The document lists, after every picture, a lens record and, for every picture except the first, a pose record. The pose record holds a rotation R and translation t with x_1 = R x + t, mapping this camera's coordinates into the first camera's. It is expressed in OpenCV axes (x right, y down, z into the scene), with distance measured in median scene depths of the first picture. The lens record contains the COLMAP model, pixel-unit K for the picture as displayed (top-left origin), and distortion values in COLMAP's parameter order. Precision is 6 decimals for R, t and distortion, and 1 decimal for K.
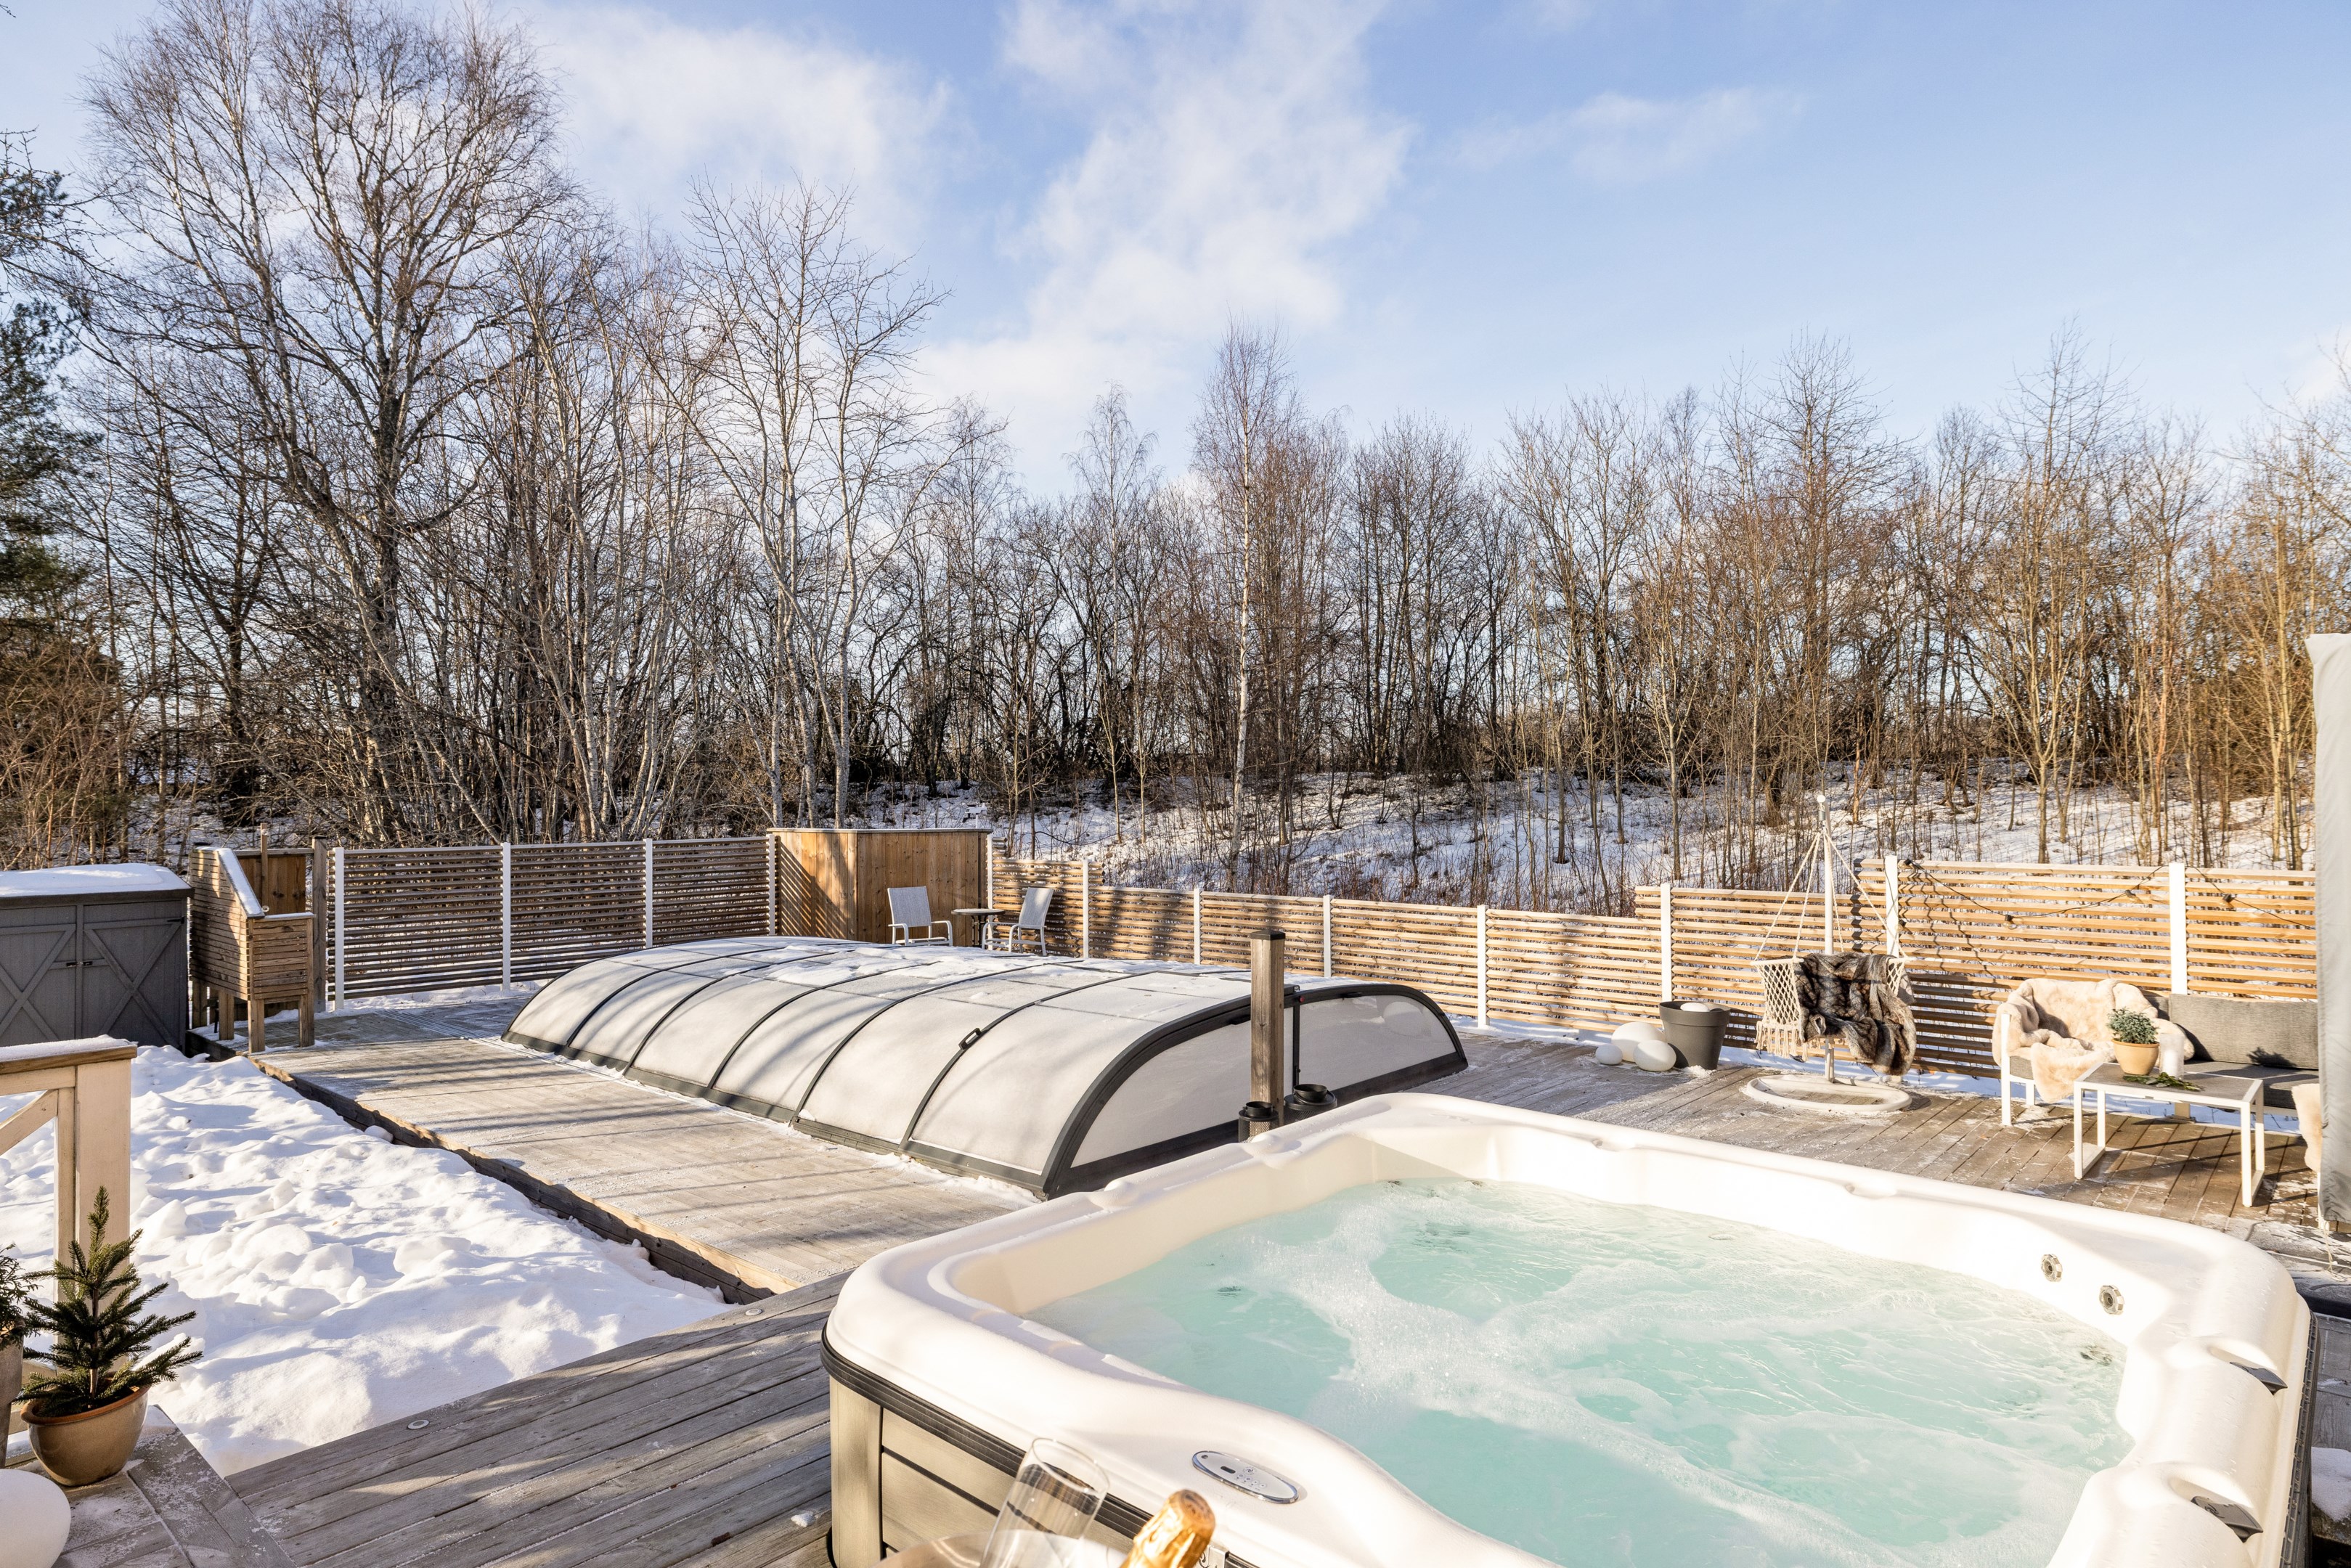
lens RADIAL K [[1322.0, 0, 1179.0], [0, 1322.0, 785.6], [0, 0, 1]] dist [-0.002148, -0.001467]
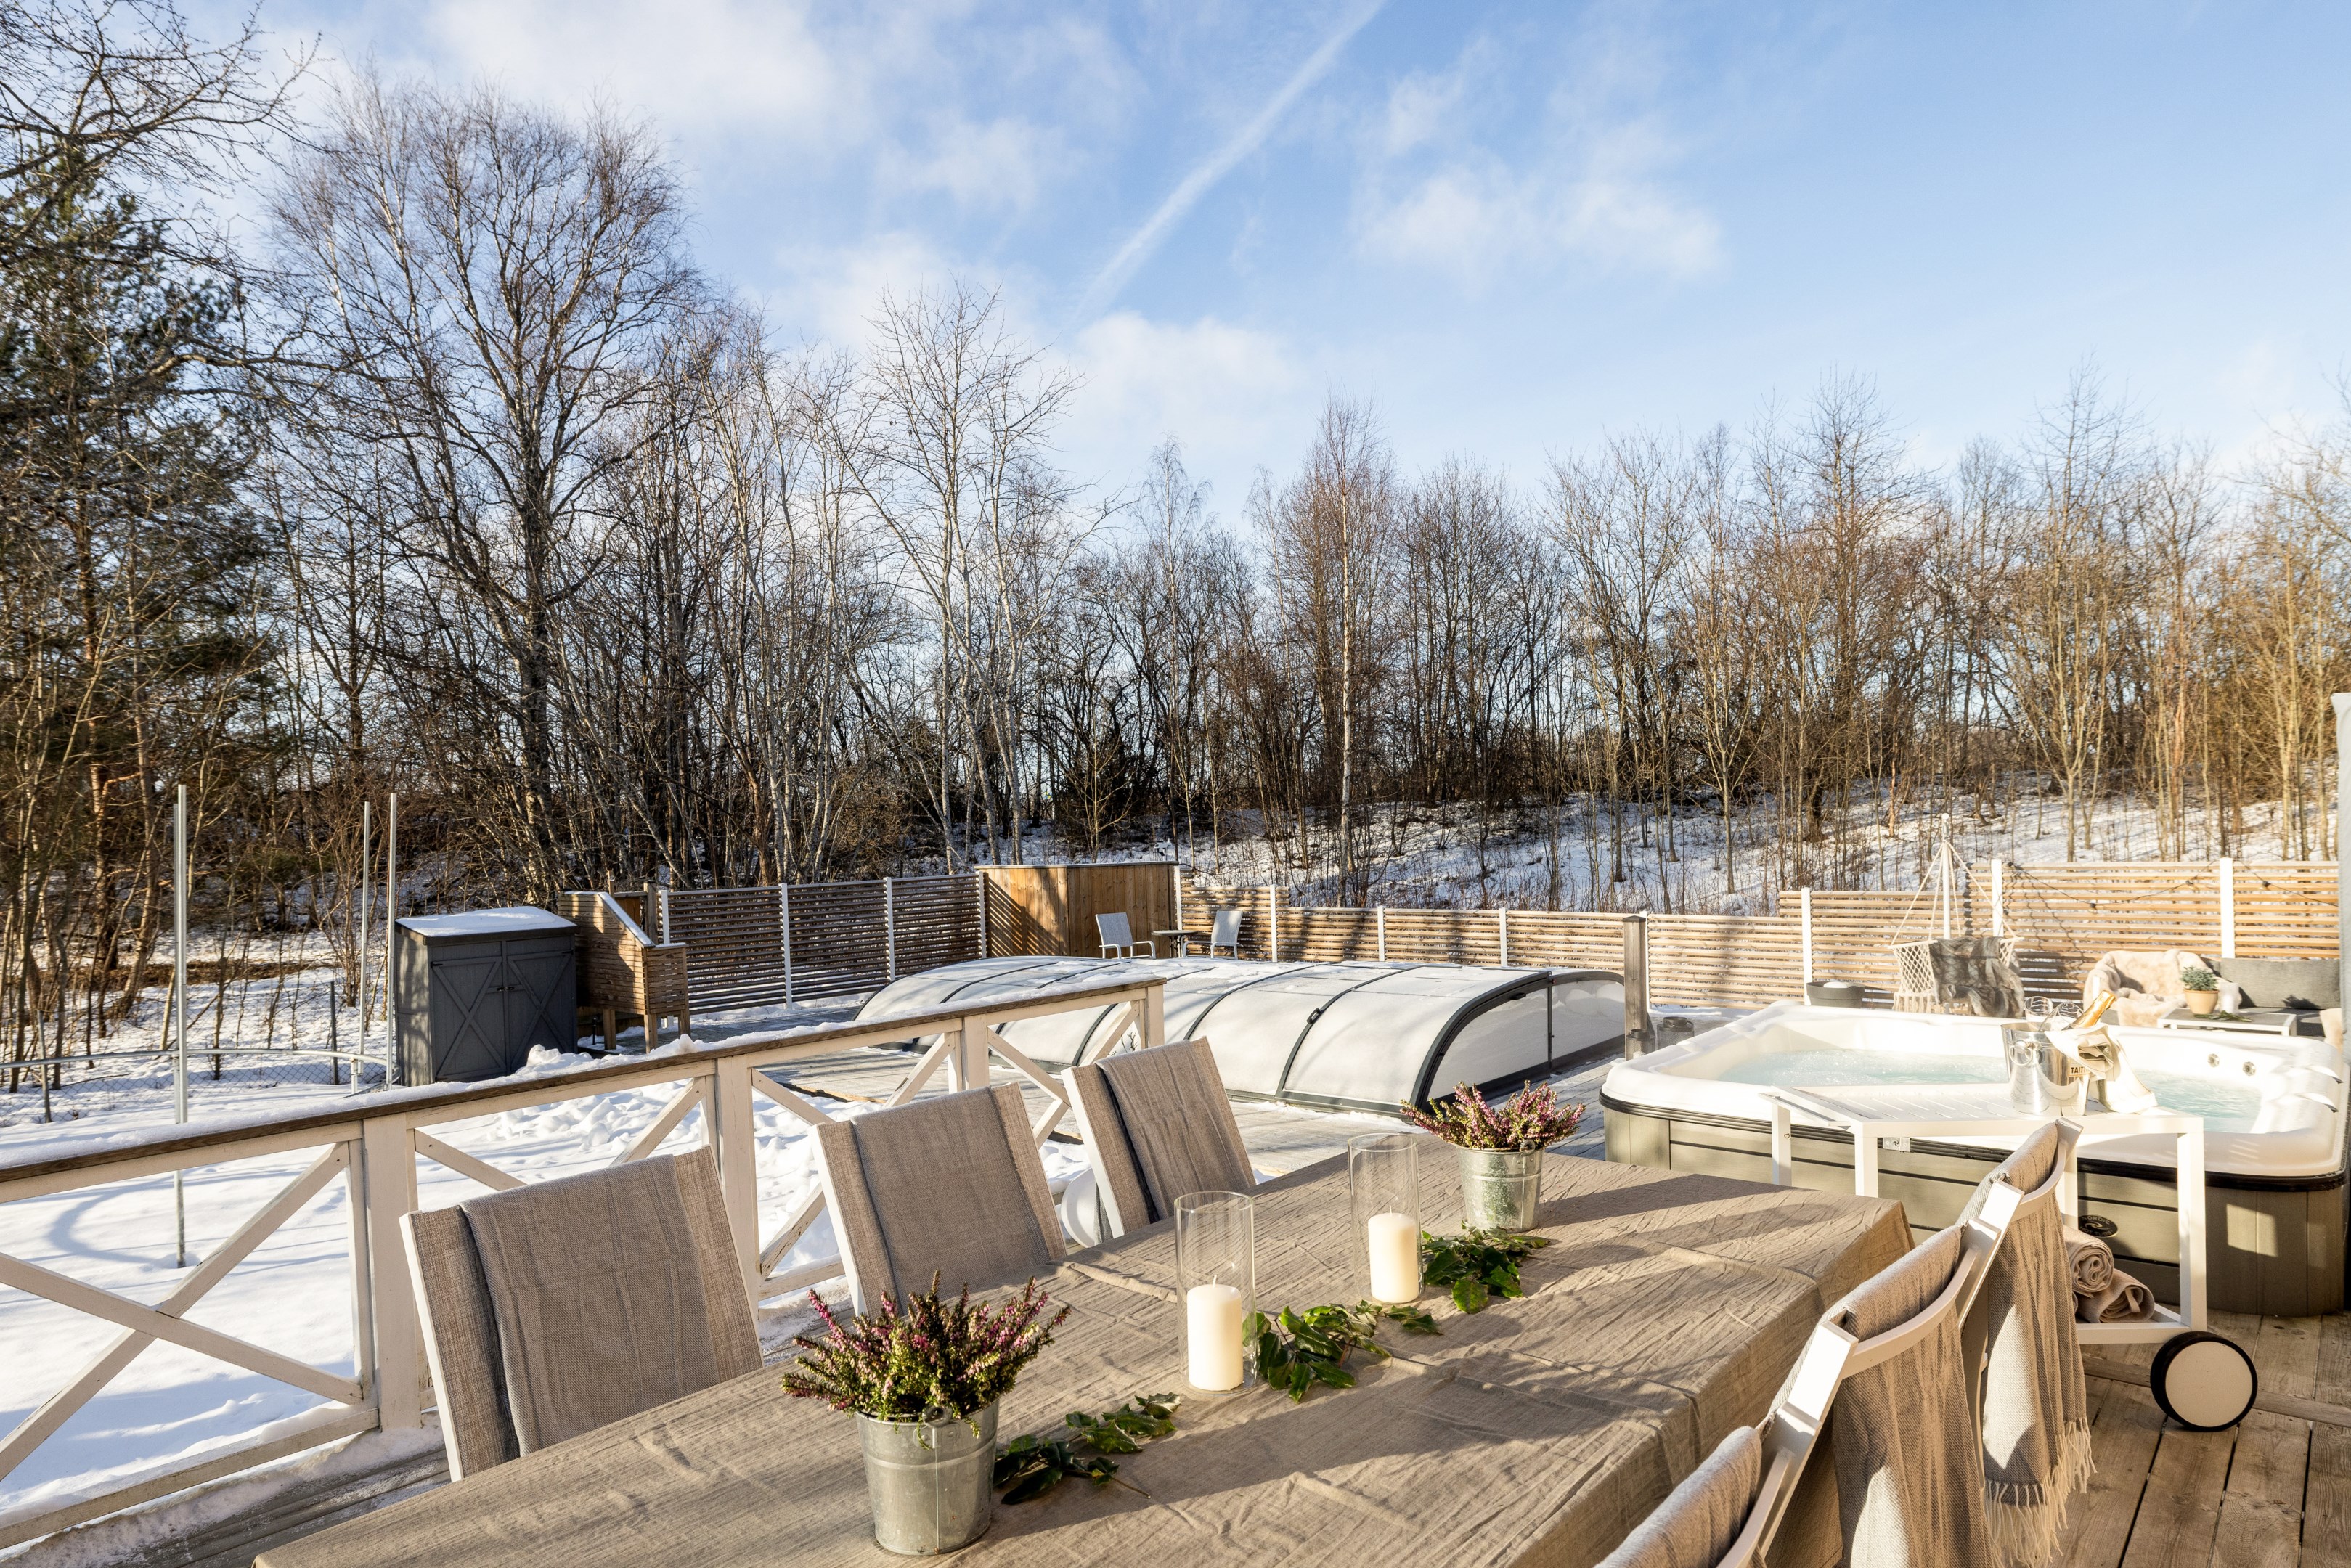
lens RADIAL K [[1322.0, 0, 1187.2], [0, 1322.0, 860.1], [0, 0, 1]] dist [-0.002148, -0.001467]
pose [[0.999629, -0.027020, 0.003409, -0.076801], [0.026899, 0.999141, 0.031515, -0.002261], [-0.004257, -0.031412, 0.999497, -0.083390]]
